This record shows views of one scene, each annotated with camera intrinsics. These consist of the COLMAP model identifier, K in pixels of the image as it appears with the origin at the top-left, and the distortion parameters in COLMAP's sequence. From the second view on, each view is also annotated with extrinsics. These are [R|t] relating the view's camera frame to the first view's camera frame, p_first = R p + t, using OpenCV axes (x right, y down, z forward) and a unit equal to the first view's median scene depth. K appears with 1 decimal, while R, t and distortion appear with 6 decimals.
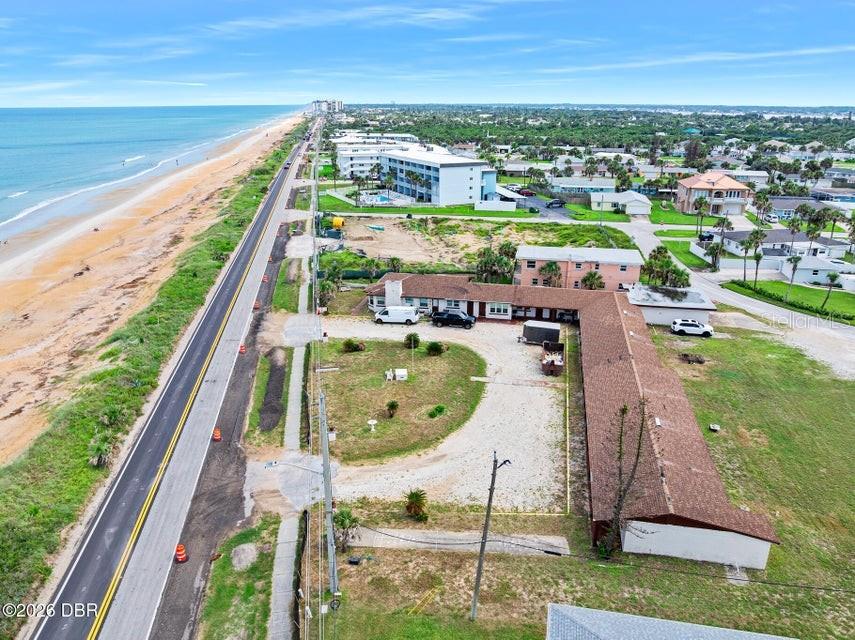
lens RADIAL K [[600.5, 0, 427.5], [0, 600.5, 320.0], [0, 0, 1]] dist [-0.040711, -0.000448]
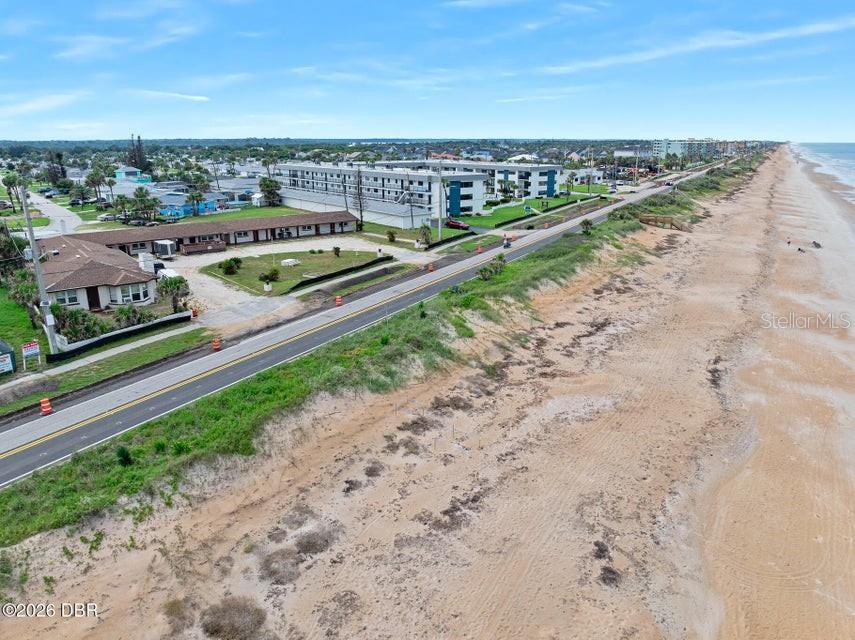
lens RADIAL K [[600.5, 0, 427.5], [0, 600.5, 320.0], [0, 0, 1]] dist [-0.040711, -0.000448]
pose [[-0.766900, -0.185442, 0.614391, -1.000677], [0.219976, 0.823390, 0.523105, -0.382769], [-0.602889, 0.536321, -0.590665, 1.508072]]
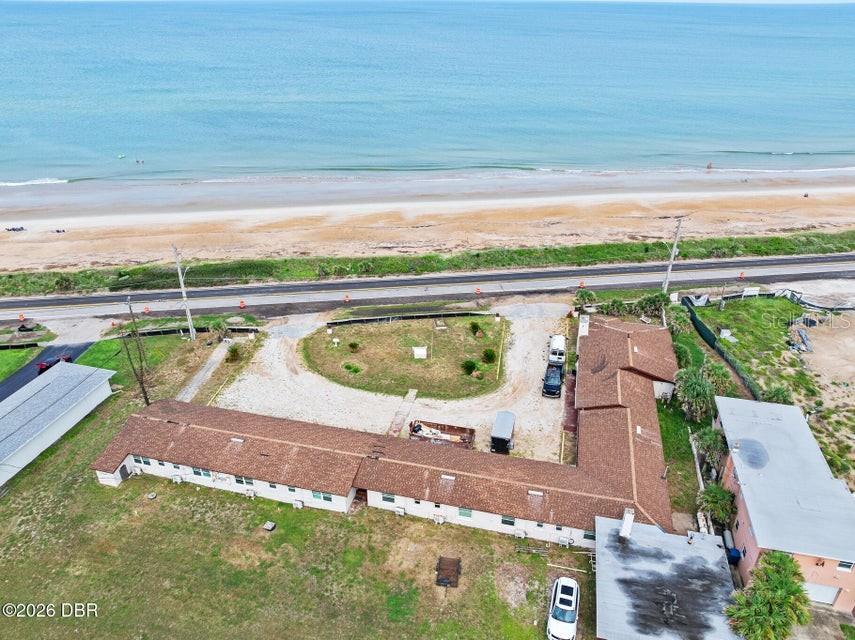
lens RADIAL K [[600.5, 0, 427.5], [0, 600.5, 320.0], [0, 0, 1]] dist [-0.040711, -0.000448]
pose [[-0.032567, 0.475332, -0.879203, 0.876515], [-0.343379, 0.820803, 0.456478, -0.461934], [0.938632, 0.316767, 0.136488, 0.759901]]
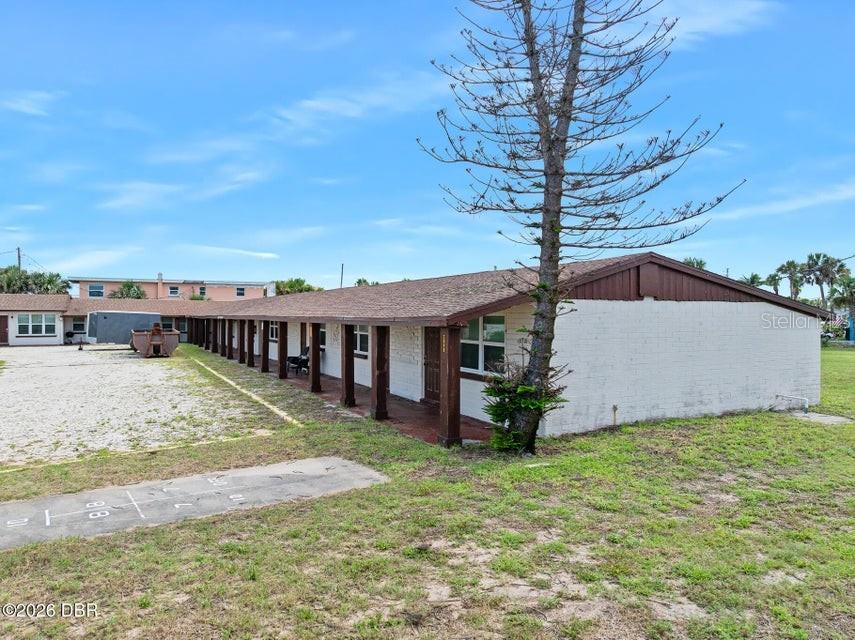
lens RADIAL K [[600.5, 0, 427.5], [0, 600.5, 320.0], [0, 0, 1]] dist [-0.040711, -0.000448]
pose [[0.773323, -0.001387, 0.634011, 0.061487], [0.216589, 0.940415, -0.262123, 0.222440], [-0.595869, 0.340026, 0.727545, 0.452271]]
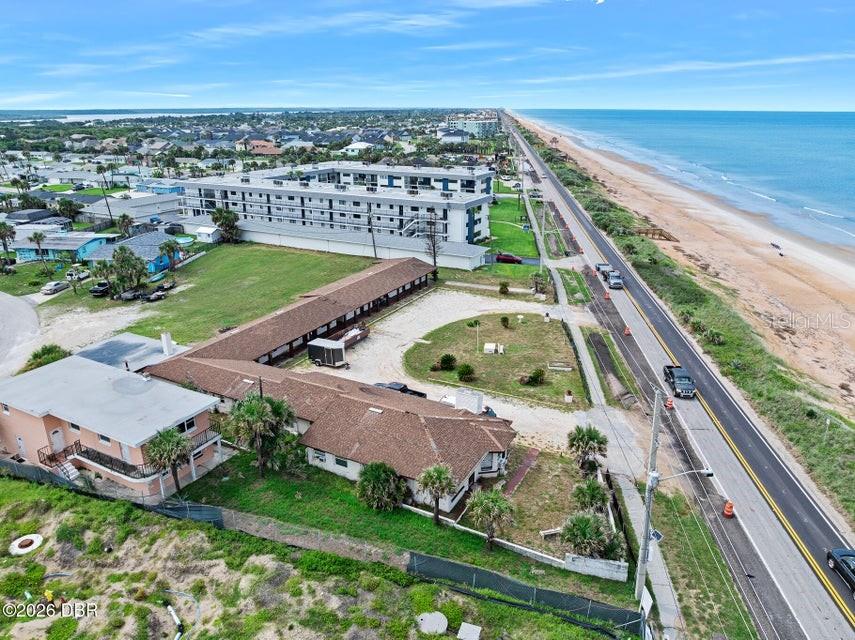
lens RADIAL K [[600.5, 0, 427.5], [0, 600.5, 320.0], [0, 0, 1]] dist [-0.040711, -0.000448]
pose [[-0.961706, -0.091634, 0.258313, -0.195883], [0.093883, 0.775310, 0.624564, -0.595850], [-0.257504, 0.624898, -0.737017, 1.656815]]
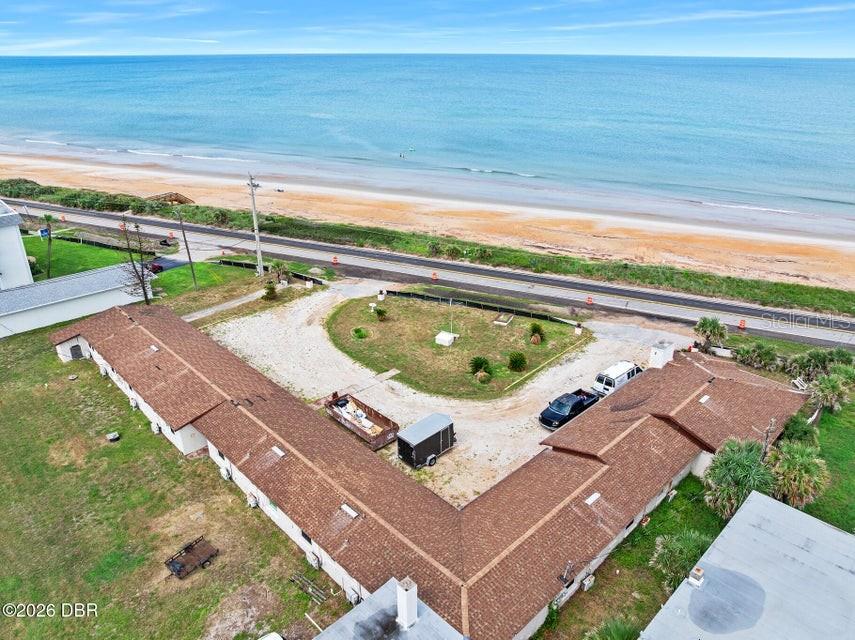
lens RADIAL K [[600.5, 0, 427.5], [0, 600.5, 320.0], [0, 0, 1]] dist [-0.040711, -0.000448]
pose [[-0.559467, 0.337745, -0.756918, 0.618347], [-0.284392, 0.779552, 0.558050, -0.414186], [0.778536, 0.527472, -0.340082, 1.173885]]
